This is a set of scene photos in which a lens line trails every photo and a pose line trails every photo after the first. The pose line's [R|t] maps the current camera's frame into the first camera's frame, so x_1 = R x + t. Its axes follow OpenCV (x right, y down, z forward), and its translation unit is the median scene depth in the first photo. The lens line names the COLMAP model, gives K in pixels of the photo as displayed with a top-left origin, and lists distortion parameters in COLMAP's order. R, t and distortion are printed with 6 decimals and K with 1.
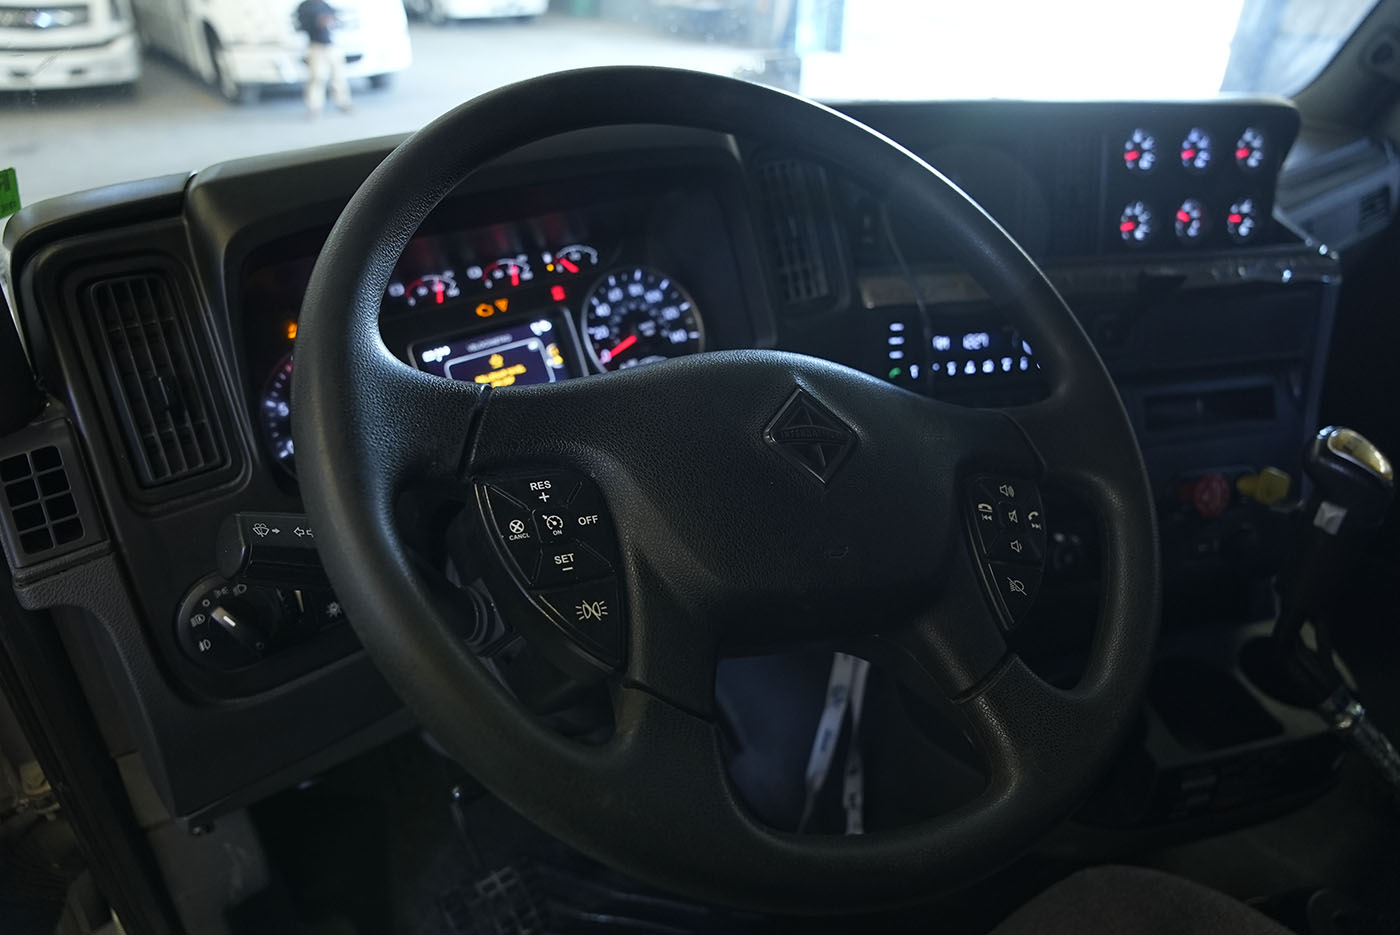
lens RADIAL K [[976.4, 0, 700.0], [0, 976.4, 467.5], [0, 0, 1]] dist [-0.106157, 0.005758]
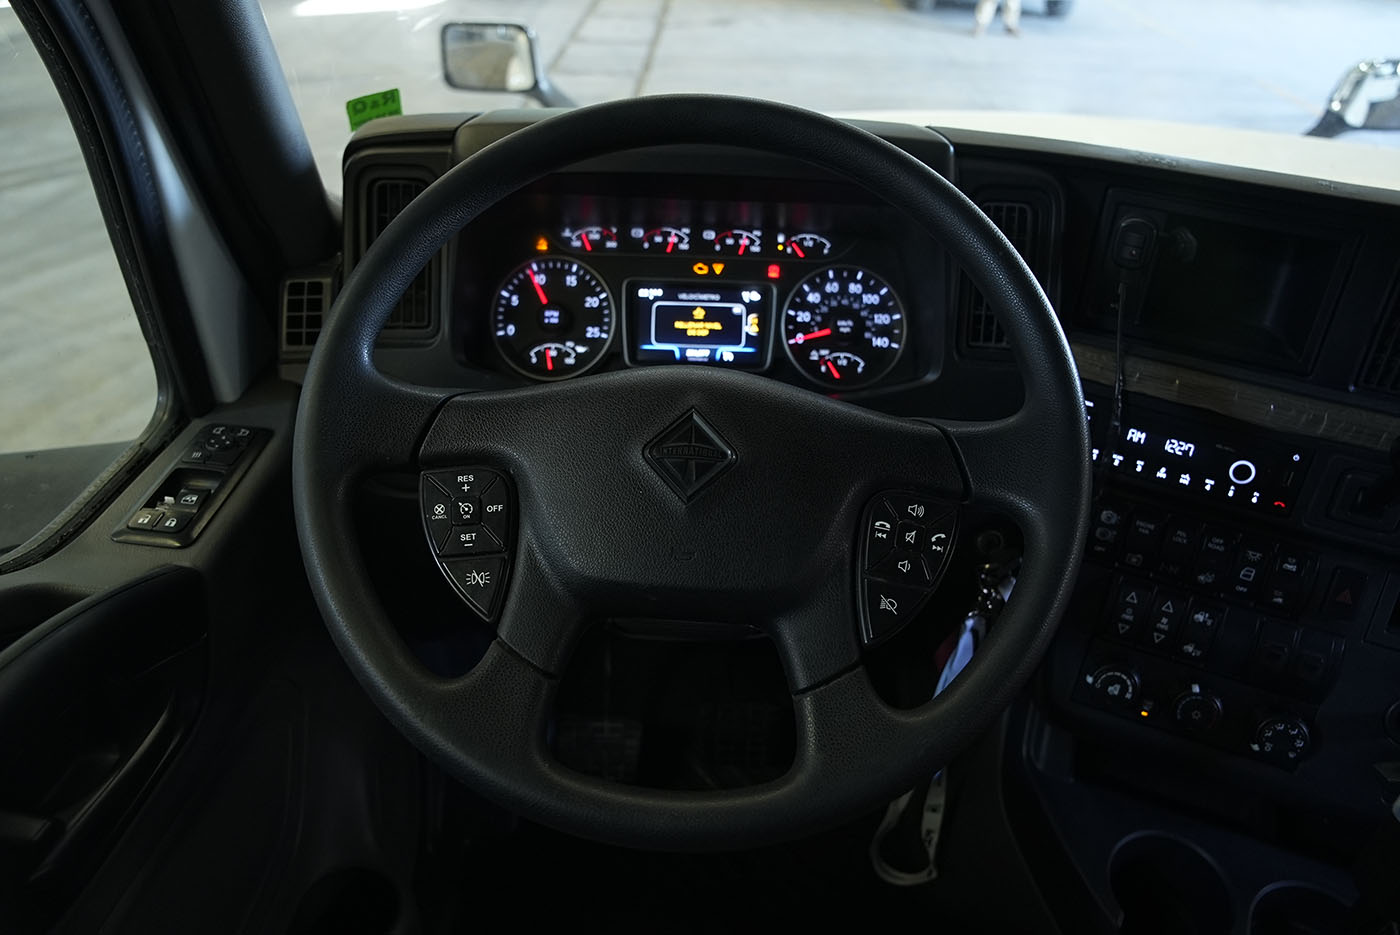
lens RADIAL K [[976.4, 0, 700.0], [0, 976.4, 467.5], [0, 0, 1]] dist [-0.106157, 0.005758]
pose [[0.792831, 0.364446, -0.488464, 0.404324], [-0.328295, 0.930664, 0.161516, -0.119982], [0.513460, 0.032305, 0.857505, 0.007905]]
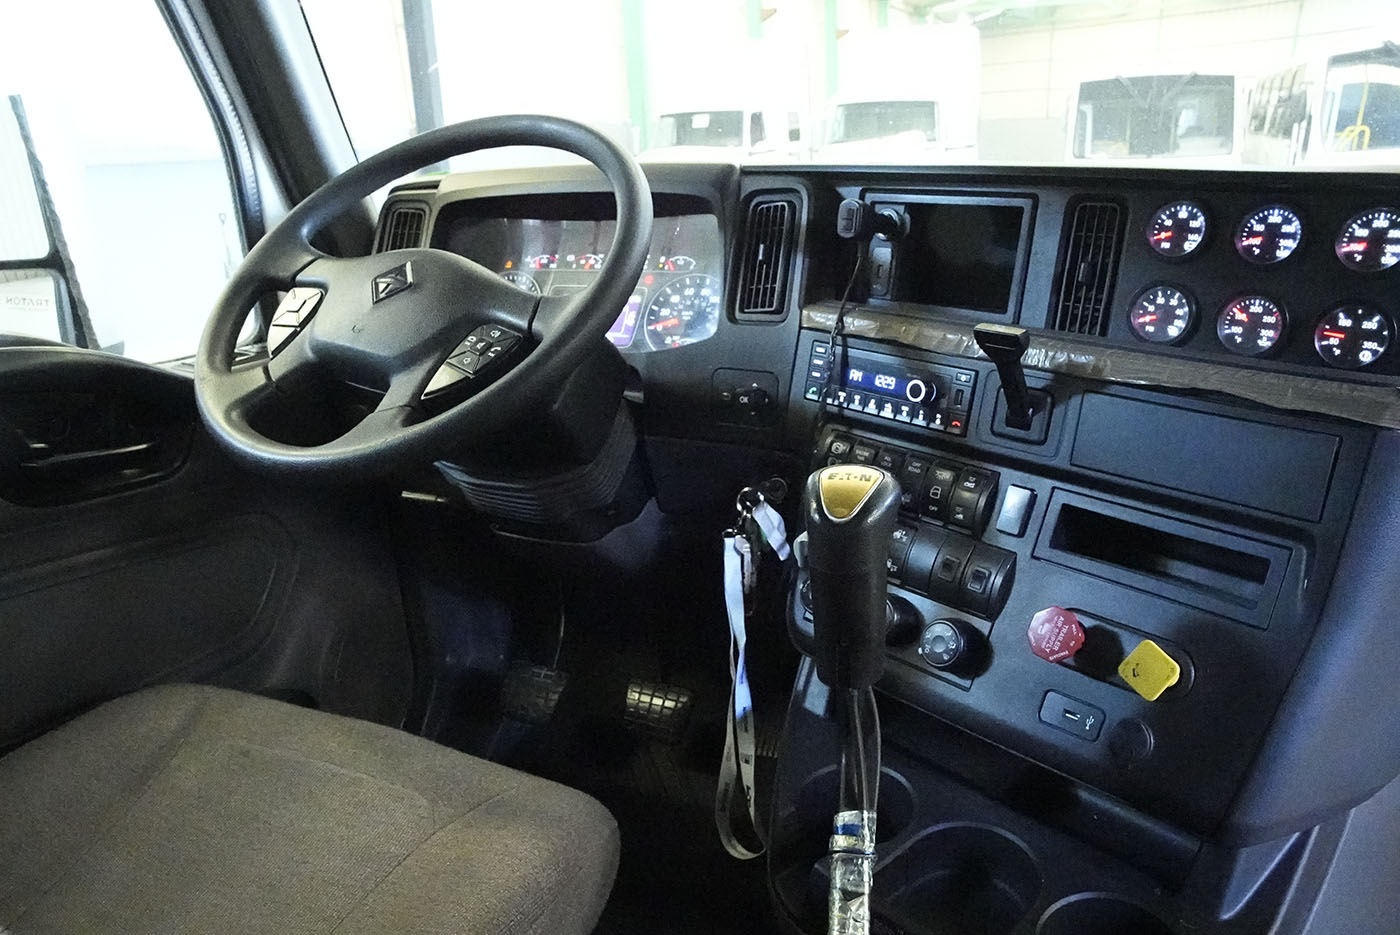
lens RADIAL K [[976.4, 0, 700.0], [0, 976.4, 467.5], [0, 0, 1]] dist [-0.106157, 0.005758]
pose [[0.474420, 0.249141, -0.844307, 1.204737], [-0.404547, 0.913541, 0.042254, -0.010075], [0.781836, 0.321515, 0.534192, 0.345734]]
